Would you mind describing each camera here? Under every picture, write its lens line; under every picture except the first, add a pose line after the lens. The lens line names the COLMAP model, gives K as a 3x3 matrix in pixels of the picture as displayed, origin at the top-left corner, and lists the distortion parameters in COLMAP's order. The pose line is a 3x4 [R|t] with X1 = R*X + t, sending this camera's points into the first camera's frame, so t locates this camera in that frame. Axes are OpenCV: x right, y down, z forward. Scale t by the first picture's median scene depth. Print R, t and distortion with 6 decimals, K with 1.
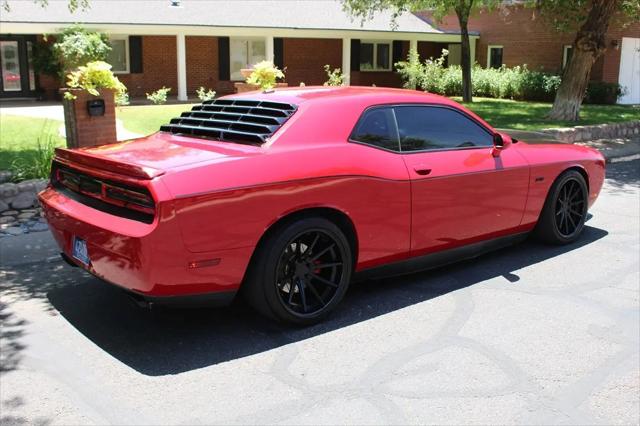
lens RADIAL K [[660.7, 0, 327.2], [0, 660.7, 215.7], [0, 0, 1]] dist [-0.134988, 0.144552]
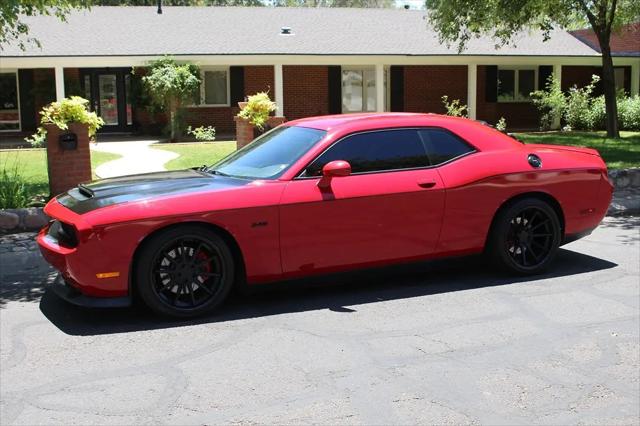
lens RADIAL K [[764.7, 0, 327.8], [0, 764.7, 227.7], [0, 0, 1]] dist [-0.094744, 0.043604]
pose [[0.966858, 0.025985, -0.253989, 0.115022], [-0.040041, 0.997930, -0.050327, 0.003743], [0.252156, 0.058829, 0.965897, -0.010615]]
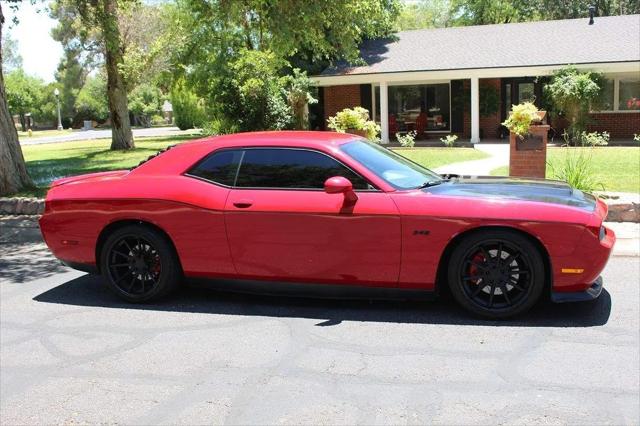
lens RADIAL K [[682.9, 0, 328.3], [0, 682.9, 214.3], [0, 0, 1]] dist [-0.137899, 0.166921]
pose [[0.584801, 0.099129, -0.805097, 0.224647], [-0.149852, 0.988625, 0.012878, -0.016567], [0.797215, 0.113114, 0.593004, 0.077346]]
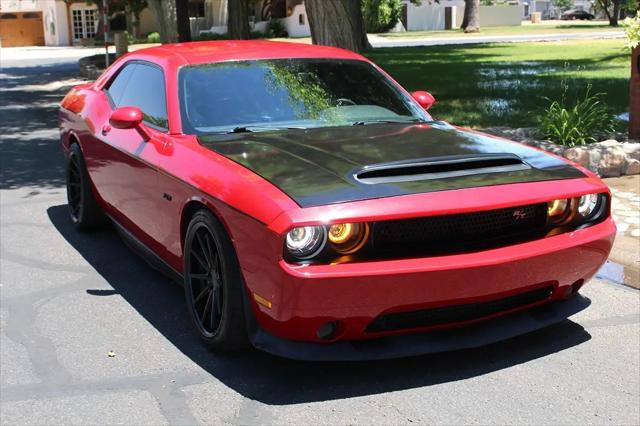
lens RADIAL K [[929.4, 0, 320.0], [0, 929.4, 213.0], [0, 0, 1]] dist [-0.079233, 0.045704]
pose [[-0.213036, 0.205766, -0.955131, 0.256352], [-0.200087, 0.947666, 0.248786, -0.065252], [0.956337, 0.244110, -0.160716, 0.290724]]
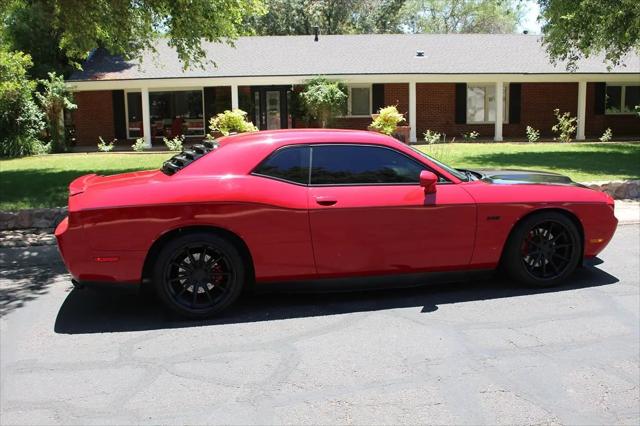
lens RADIAL K [[634.5, 0, 328.5], [0, 634.5, 214.1], [0, 0, 1]] dist [-0.144881, 0.145006]
pose [[0.896147, 0.051103, -0.440805, 0.118216], [-0.078213, 0.995985, -0.043539, 0.000050], [0.436810, 0.073494, 0.896546, 0.004238]]
